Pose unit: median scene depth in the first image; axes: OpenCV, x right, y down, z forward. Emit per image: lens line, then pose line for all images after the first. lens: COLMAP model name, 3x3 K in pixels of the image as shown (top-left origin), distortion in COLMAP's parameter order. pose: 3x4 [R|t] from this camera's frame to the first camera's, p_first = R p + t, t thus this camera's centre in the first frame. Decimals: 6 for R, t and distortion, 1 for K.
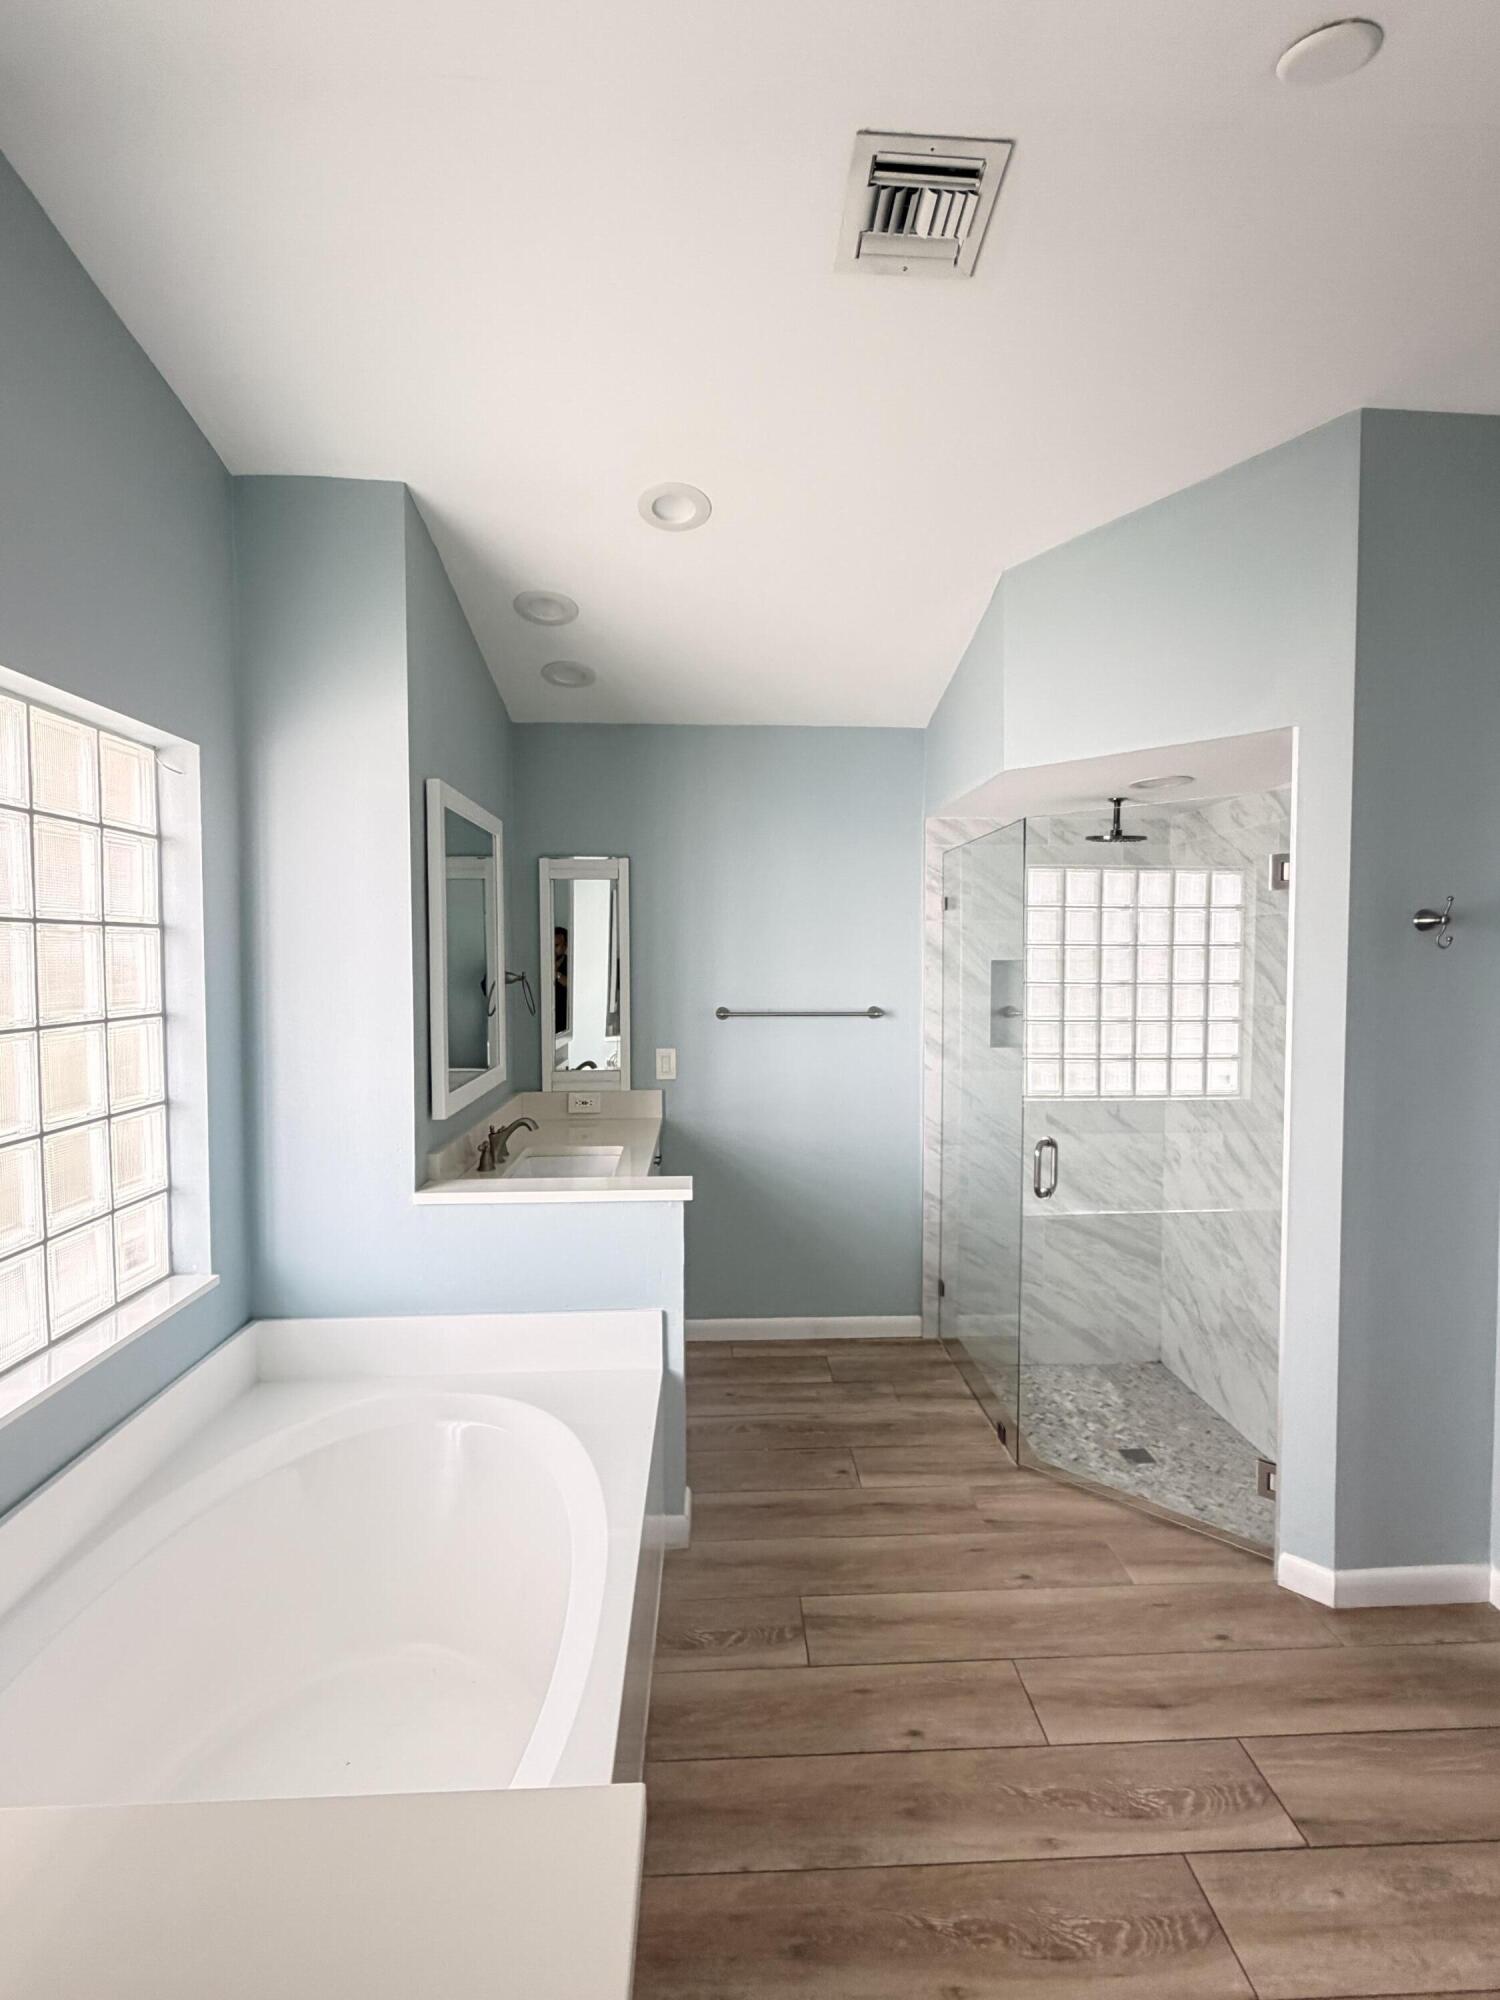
lens RADIAL K [[951.1, 0, 760.4], [0, 951.1, 1001.7], [0, 0, 1]] dist [0.000512, 0.000162]
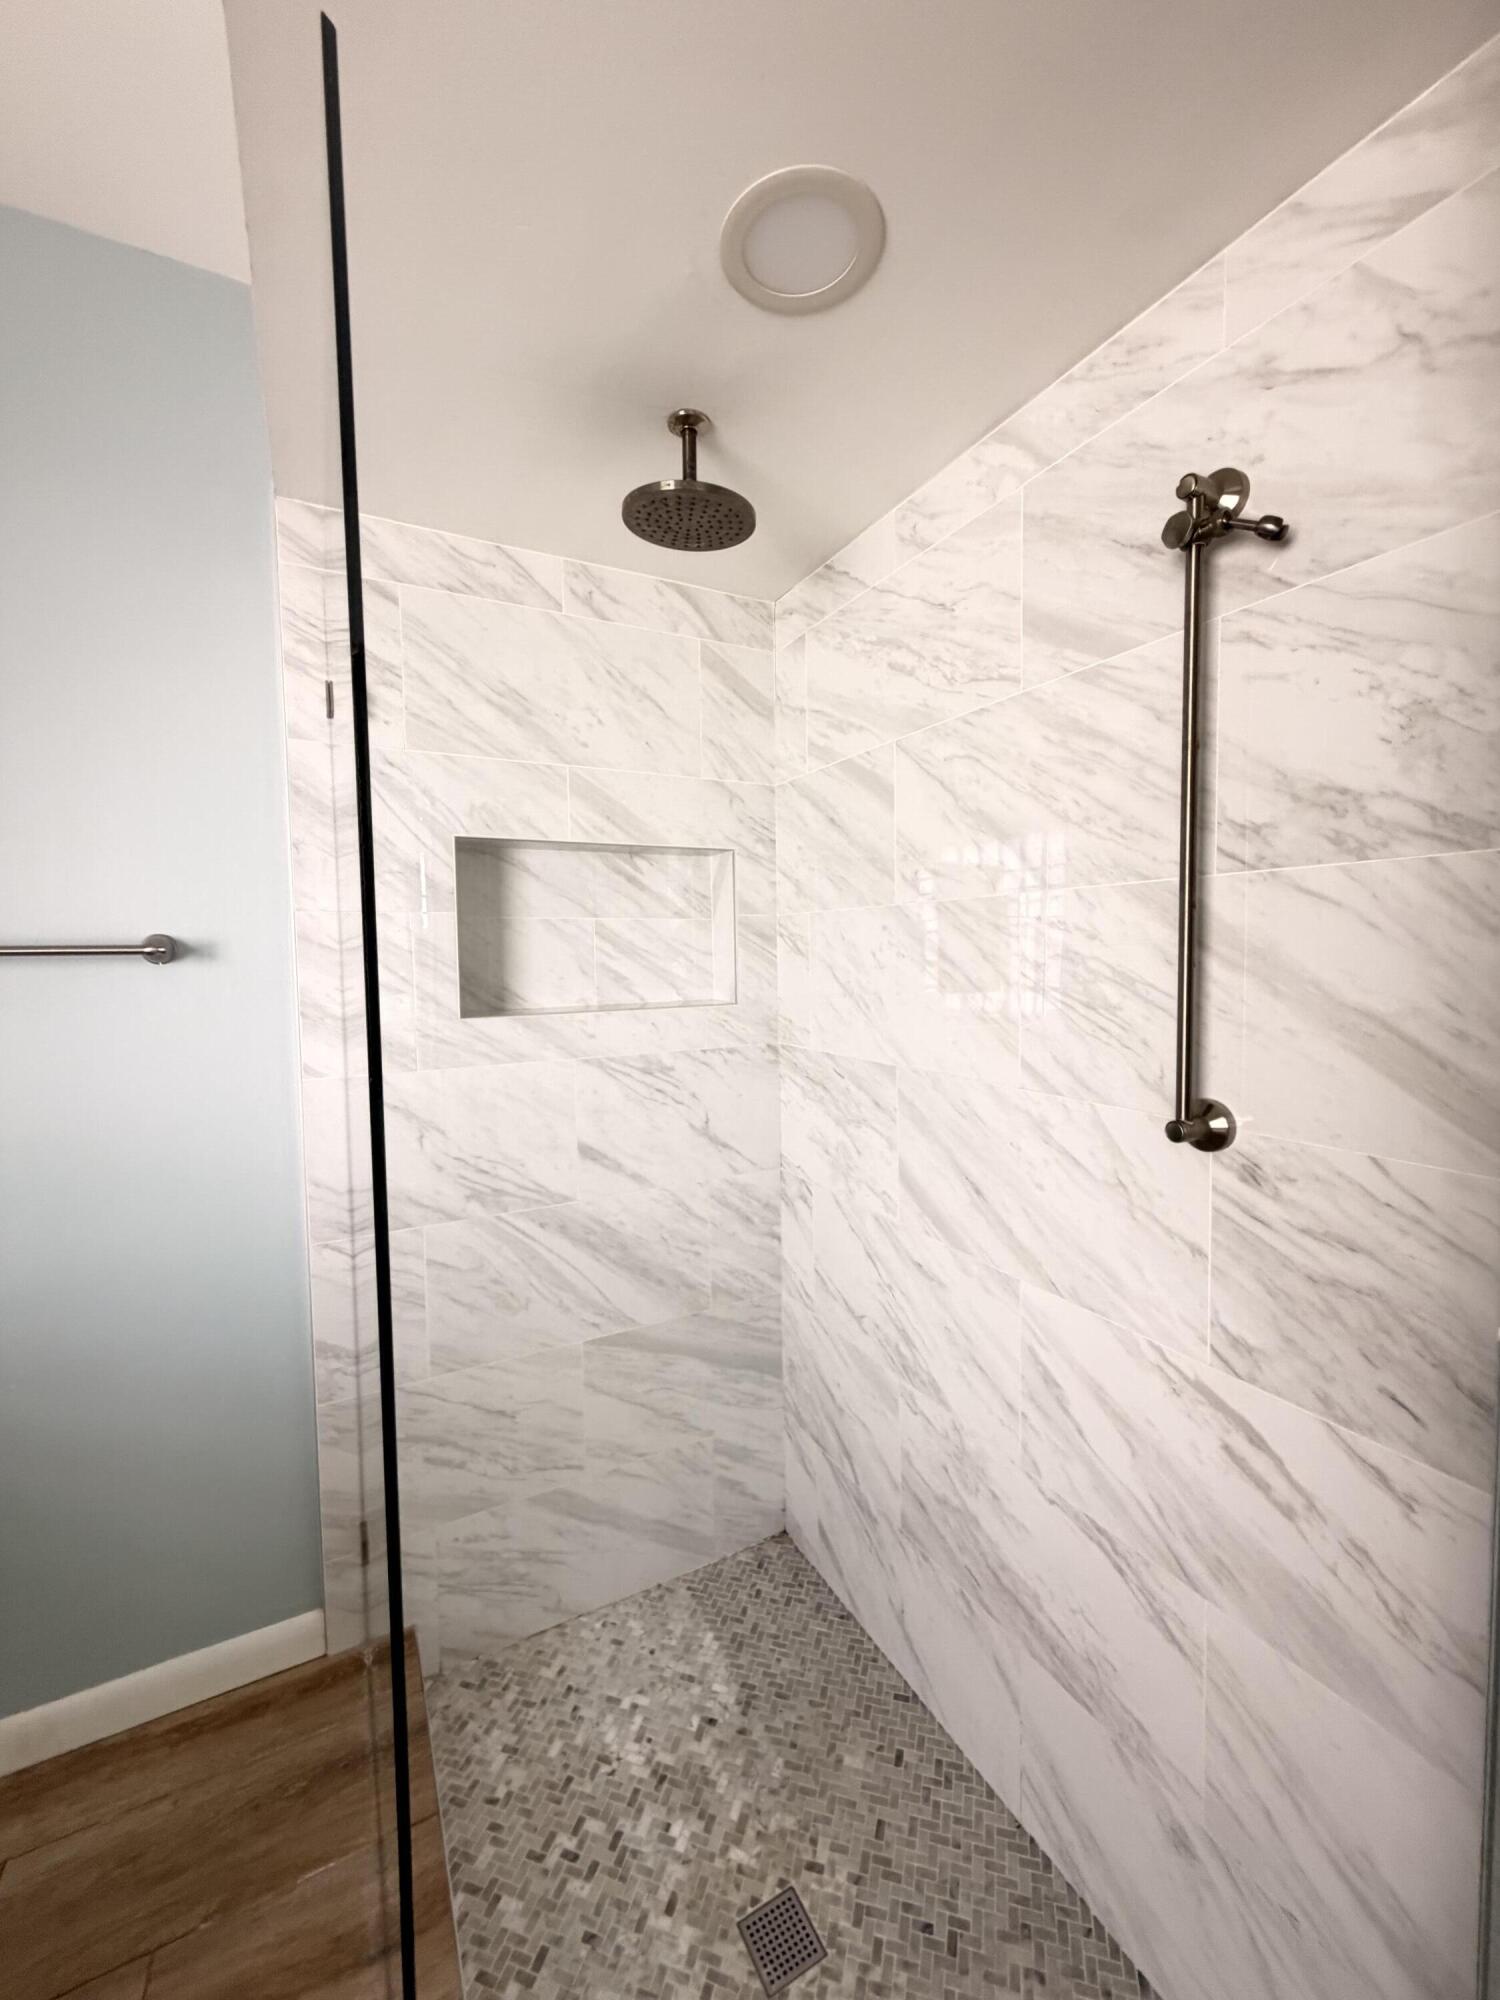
lens RADIAL K [[799.2, 0, 749.1], [0, 799.2, 993.2], [0, 0, 1]] dist [-0.000159, -0.000186]
pose [[0.907036, -0.032741, 0.419778, 0.213656], [0.031913, 0.999450, 0.008998, 0.037752], [-0.419842, 0.005235, 0.907582, 0.589946]]
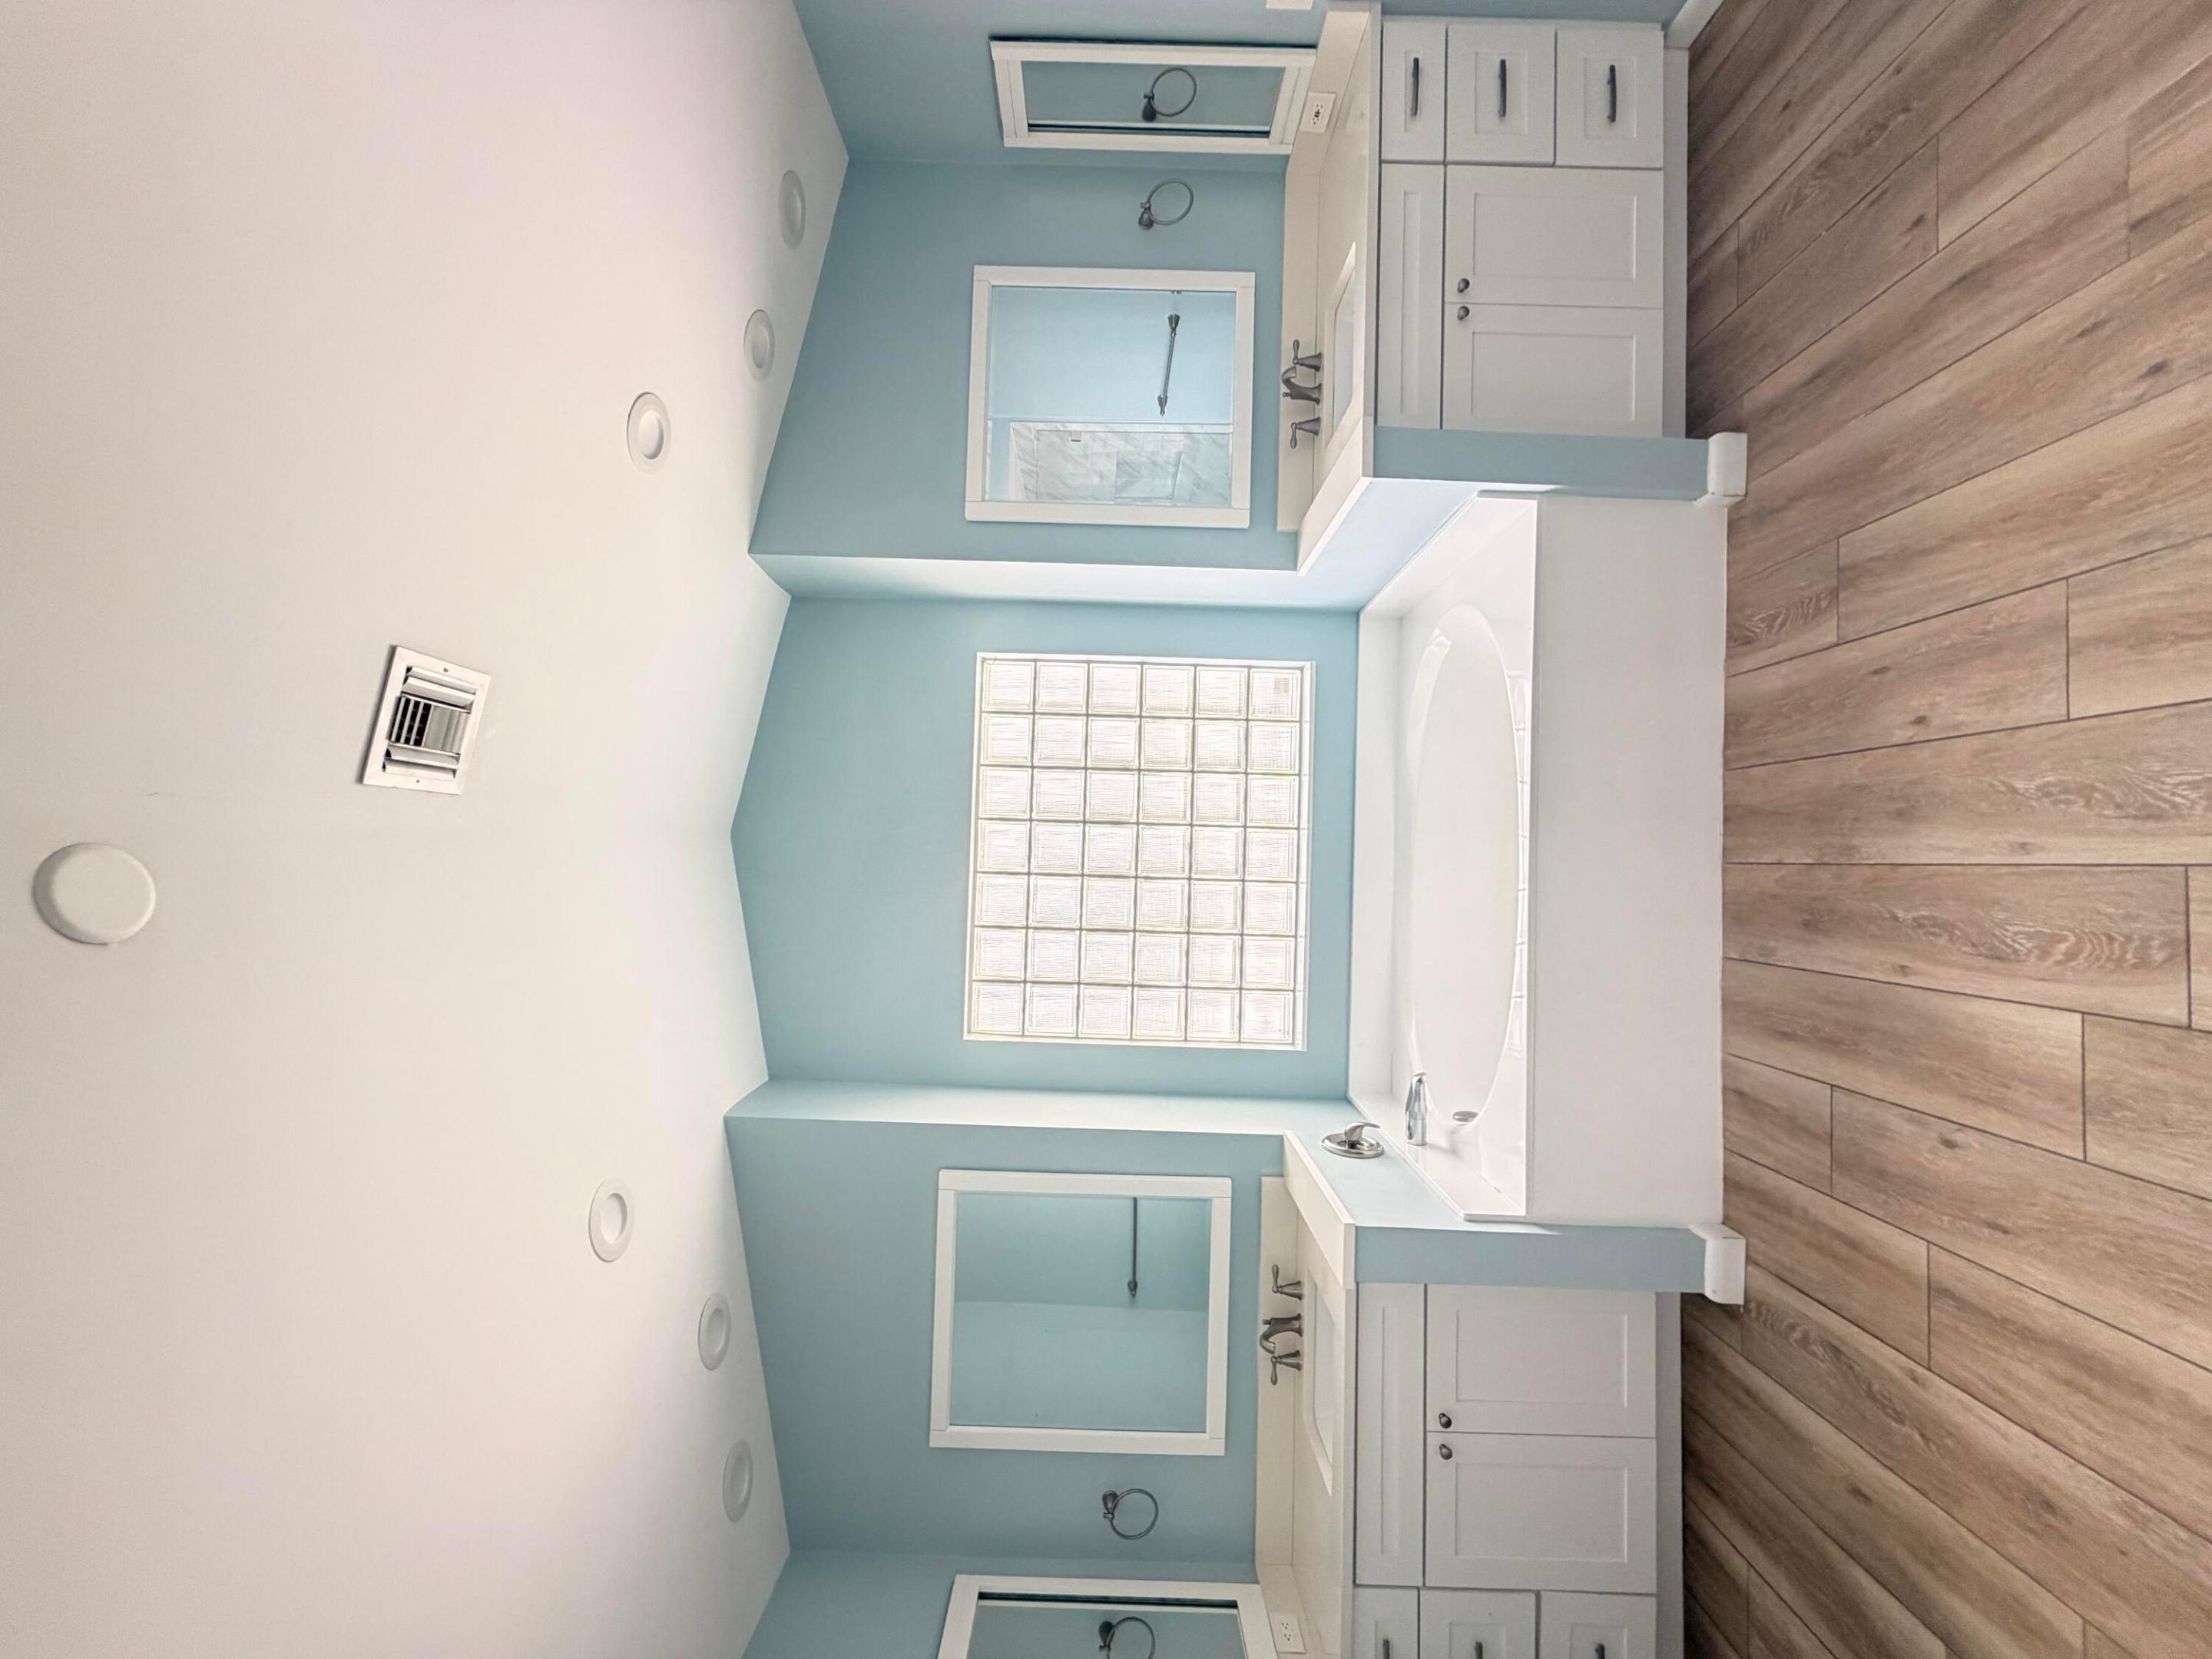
lens RADIAL K [[883.9, 0, 1100.4], [0, 883.9, 830.9], [0, 0, 1]] dist [-0.000159, -0.000186]
pose [[0.001257, 0.013157, -0.999913, 0.537937], [0.997042, 0.076827, 0.002265, -0.025112], [0.076850, -0.996958, -0.013021, 0.423274]]
